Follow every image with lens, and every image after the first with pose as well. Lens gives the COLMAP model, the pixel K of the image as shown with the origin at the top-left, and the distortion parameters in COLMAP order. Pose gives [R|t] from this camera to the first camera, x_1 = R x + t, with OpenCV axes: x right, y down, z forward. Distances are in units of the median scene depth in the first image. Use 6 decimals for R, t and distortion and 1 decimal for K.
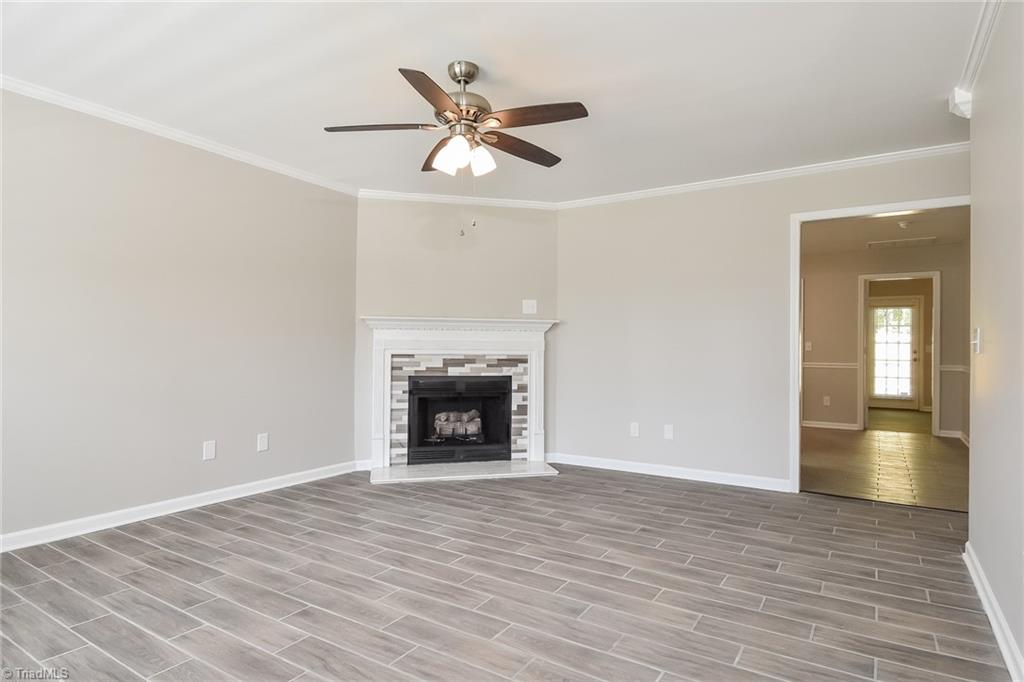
lens RADIAL K [[565.0, 0, 511.7], [0, 565.0, 343.0], [0, 0, 1]] dist [0.018517, -0.002138]
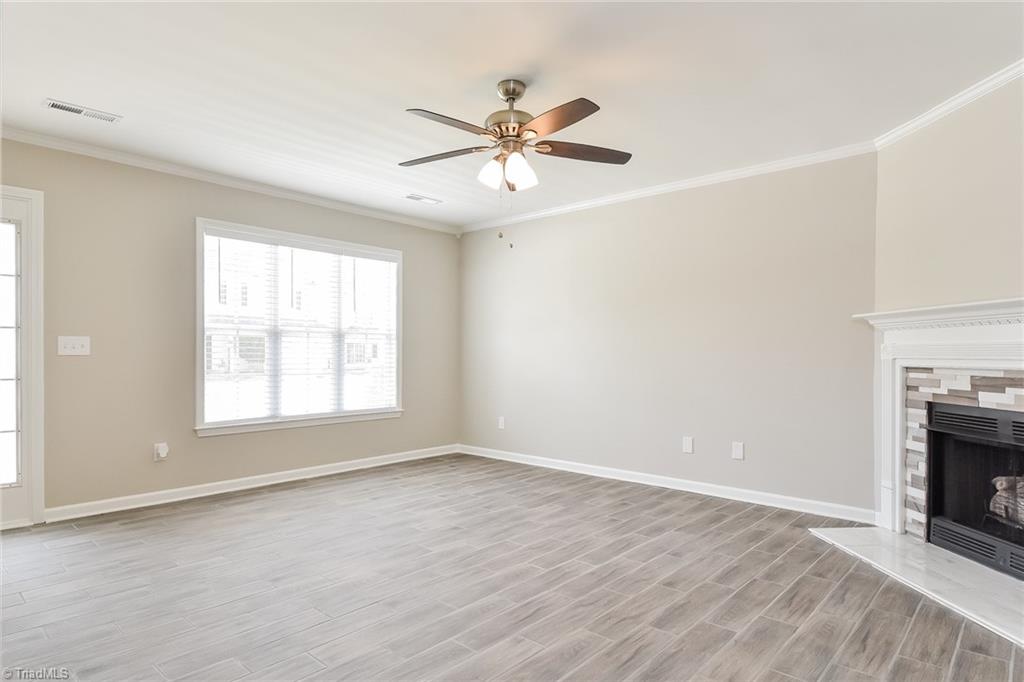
lens RADIAL K [[565.0, 0, 513.7], [0, 565.0, 360.0], [0, 0, 1]] dist [0.018517, -0.002138]
pose [[-0.161888, 0.002574, -0.986806, 0.525301], [0.008548, 0.999963, 0.001206, 0.007335], [0.986772, -0.008240, -0.161904, 0.652450]]
